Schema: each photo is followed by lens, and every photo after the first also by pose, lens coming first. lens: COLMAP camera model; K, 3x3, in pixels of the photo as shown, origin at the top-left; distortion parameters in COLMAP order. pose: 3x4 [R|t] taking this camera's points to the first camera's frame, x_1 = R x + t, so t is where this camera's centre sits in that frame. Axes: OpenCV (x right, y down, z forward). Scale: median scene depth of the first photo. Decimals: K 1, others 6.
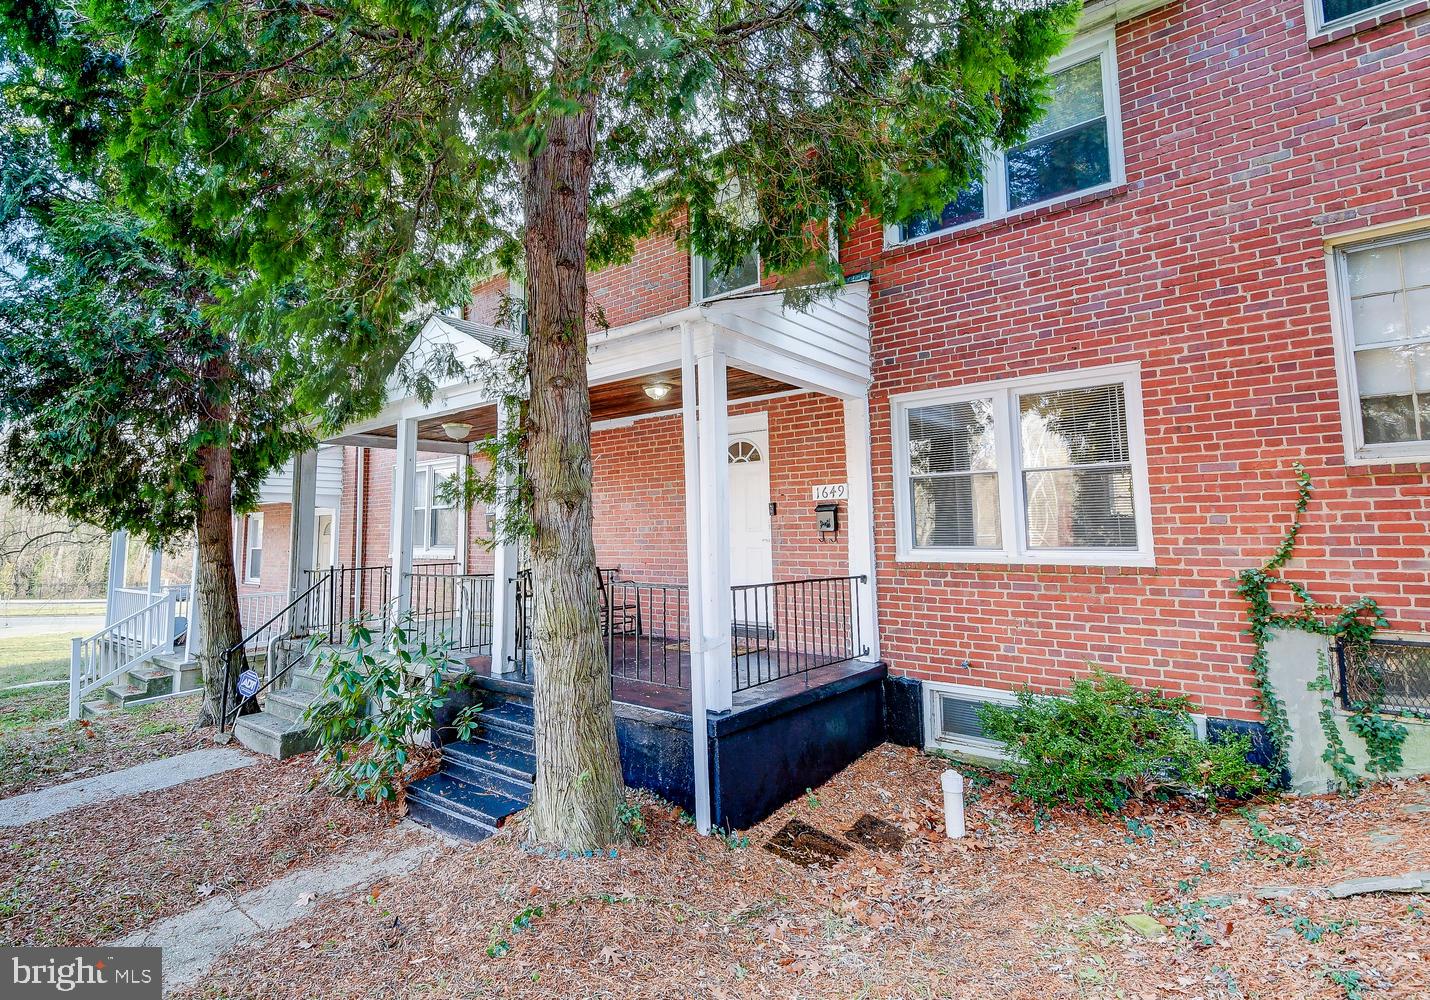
lens RADIAL K [[718.3, 0, 659.9], [0, 718.3, 465.8], [0, 0, 1]] dist [0.019713, -0.014647]
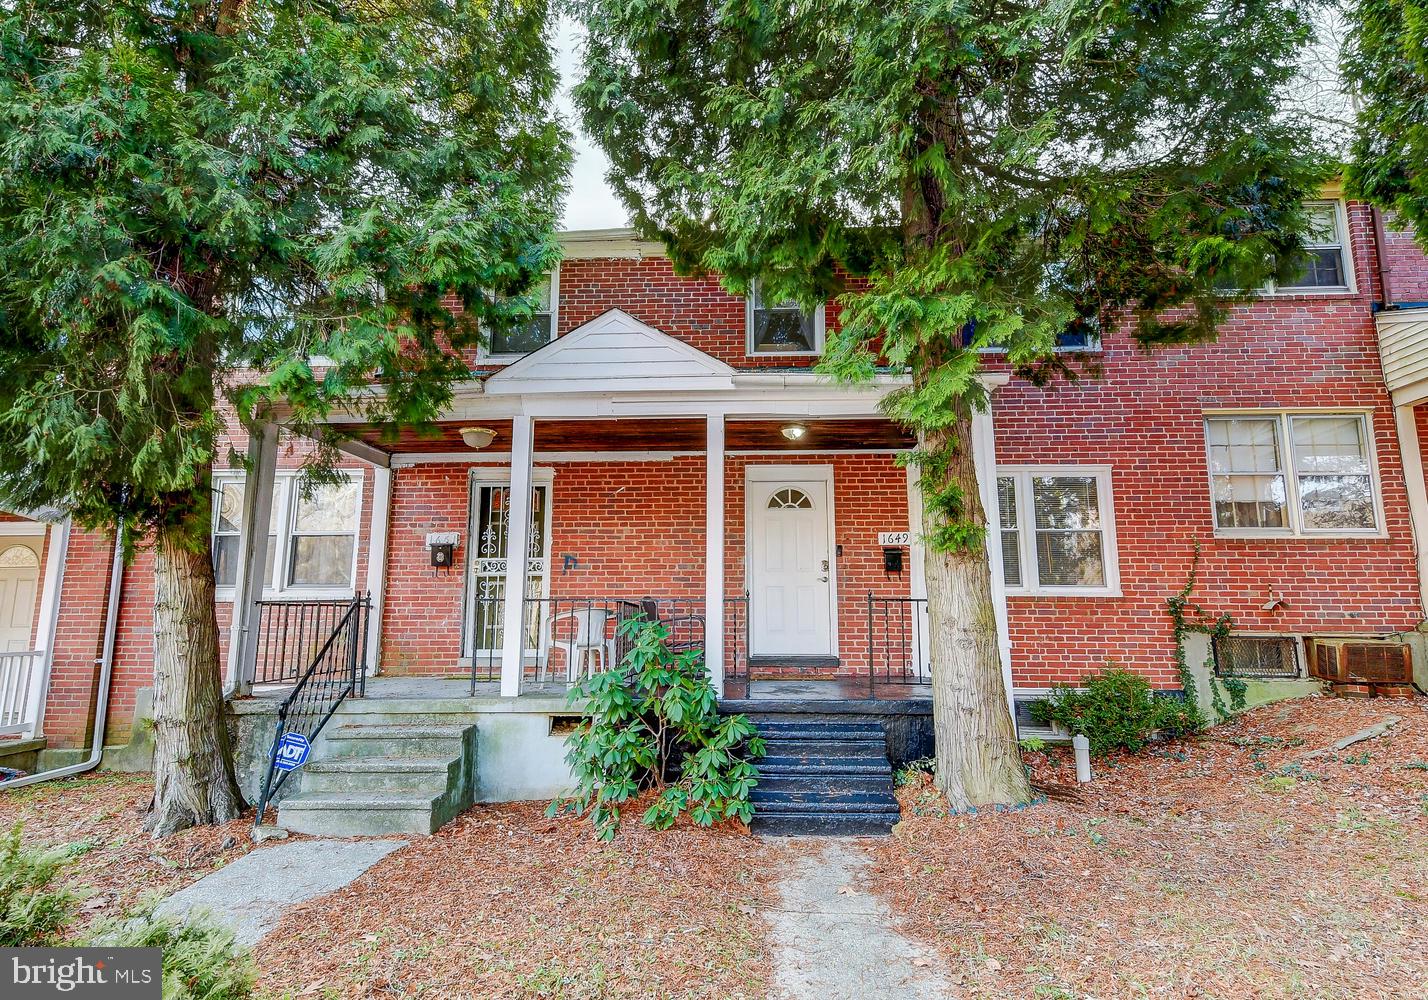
lens RADIAL K [[784.9, 0, 714.0], [0, 784.9, 500.0], [0, 0, 1]] dist [0.018036, -0.002410]
pose [[0.780832, 0.109335, 0.615100, -1.076990], [-0.070164, 0.993685, -0.087561, 0.144169], [-0.620789, 0.025213, 0.783572, 0.212885]]
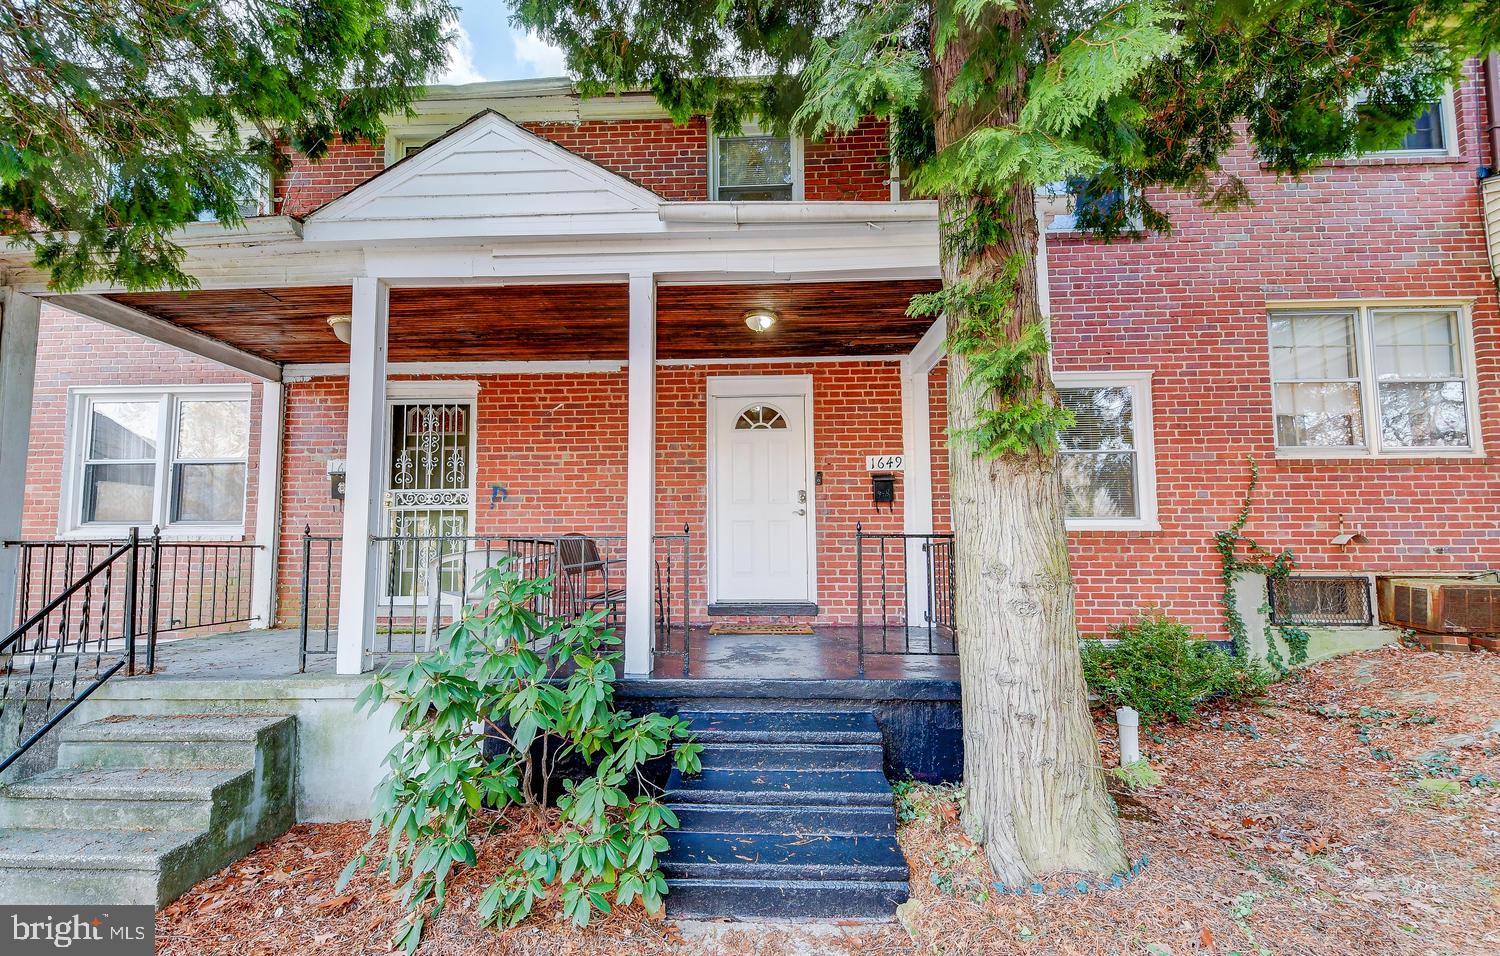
lens RADIAL K [[641.1, 0, 714.4], [0, 641.1, 513.7], [0, 0, 1]] dist [0.020777, -0.011068]
pose [[0.787191, 0.049288, 0.614737, -0.657078], [-0.064619, 0.997906, 0.002738, 0.159278], [-0.613315, -0.041879, 0.788728, 0.585991]]
